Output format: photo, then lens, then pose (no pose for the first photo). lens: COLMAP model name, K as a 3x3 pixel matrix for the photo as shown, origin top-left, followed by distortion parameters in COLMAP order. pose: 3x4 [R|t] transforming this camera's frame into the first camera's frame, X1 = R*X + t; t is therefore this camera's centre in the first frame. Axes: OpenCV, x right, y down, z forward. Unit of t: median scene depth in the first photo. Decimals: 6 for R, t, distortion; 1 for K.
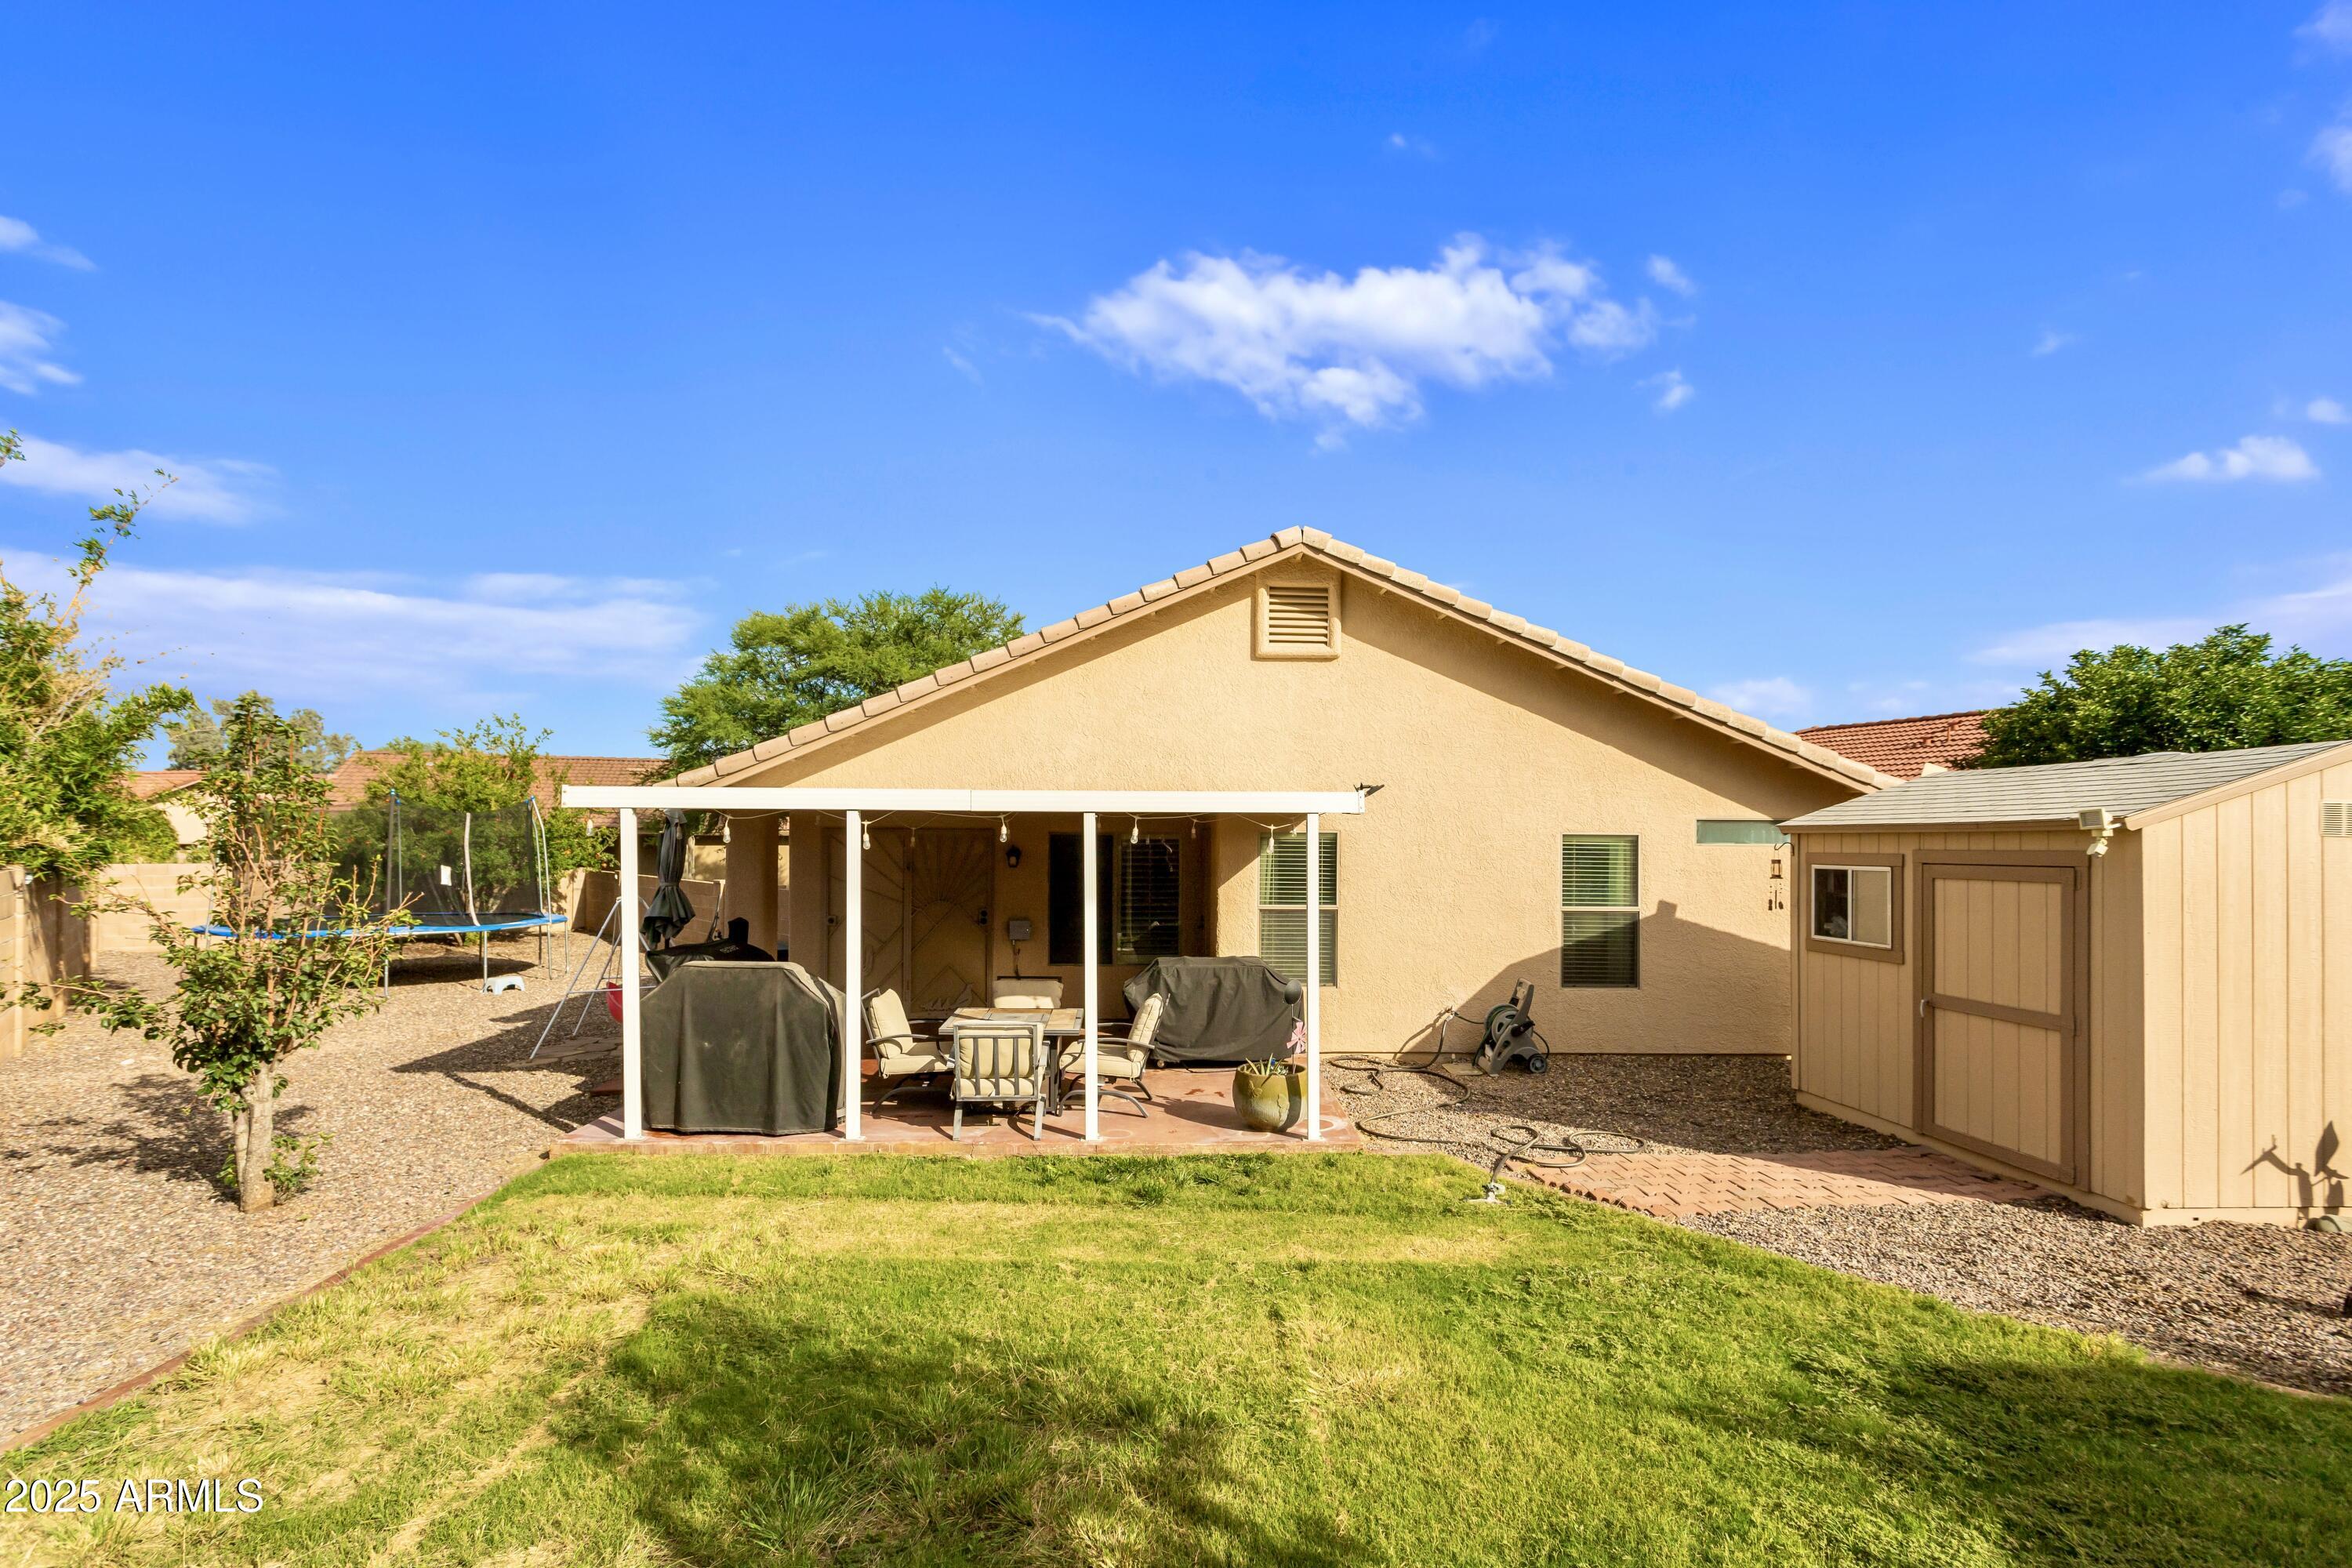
lens RADIAL K [[1143.2, 0, 1174.7], [0, 1143.2, 841.3], [0, 0, 1]] dist [-0.000333, 0.000048]
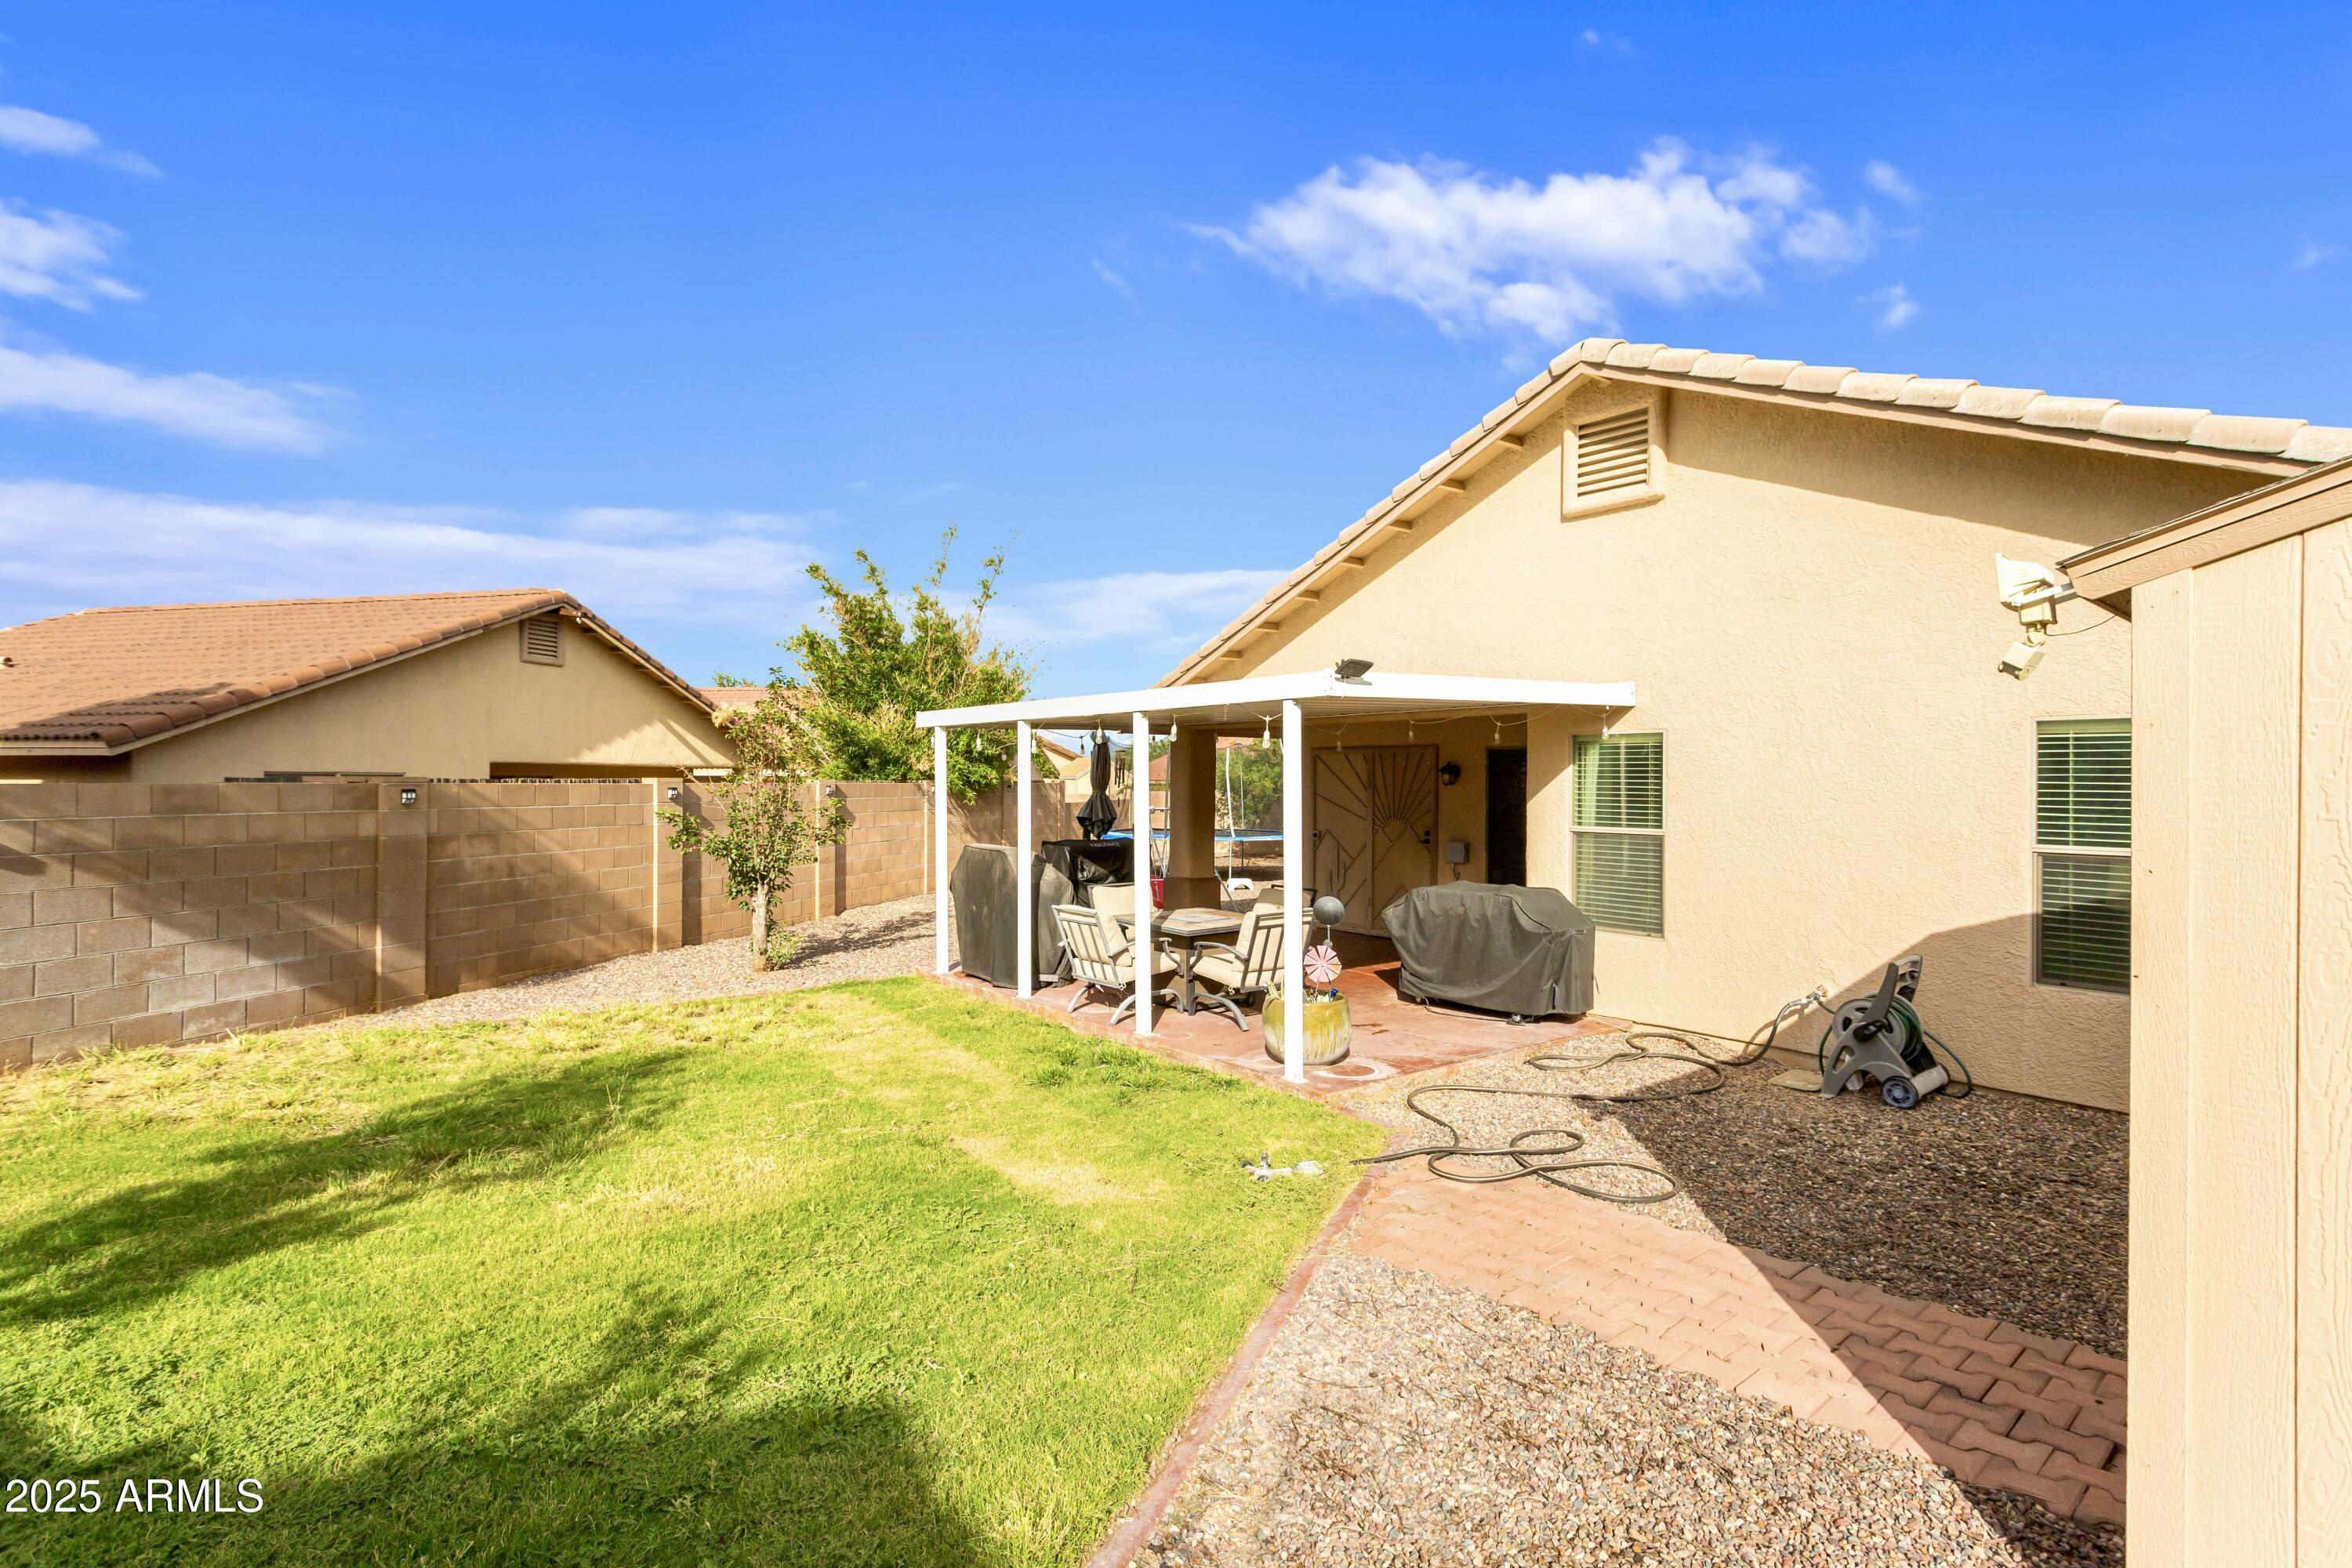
lens RADIAL K [[1143.6, 0, 1176.0], [0, 1143.6, 784.0], [0, 0, 1]] dist [-0.001479, 0.000093]
pose [[0.593544, -0.001816, -0.804799, 0.567127], [-0.003484, 0.999982, -0.004826, 0.031912], [0.804794, 0.005669, 0.593527, 0.310129]]
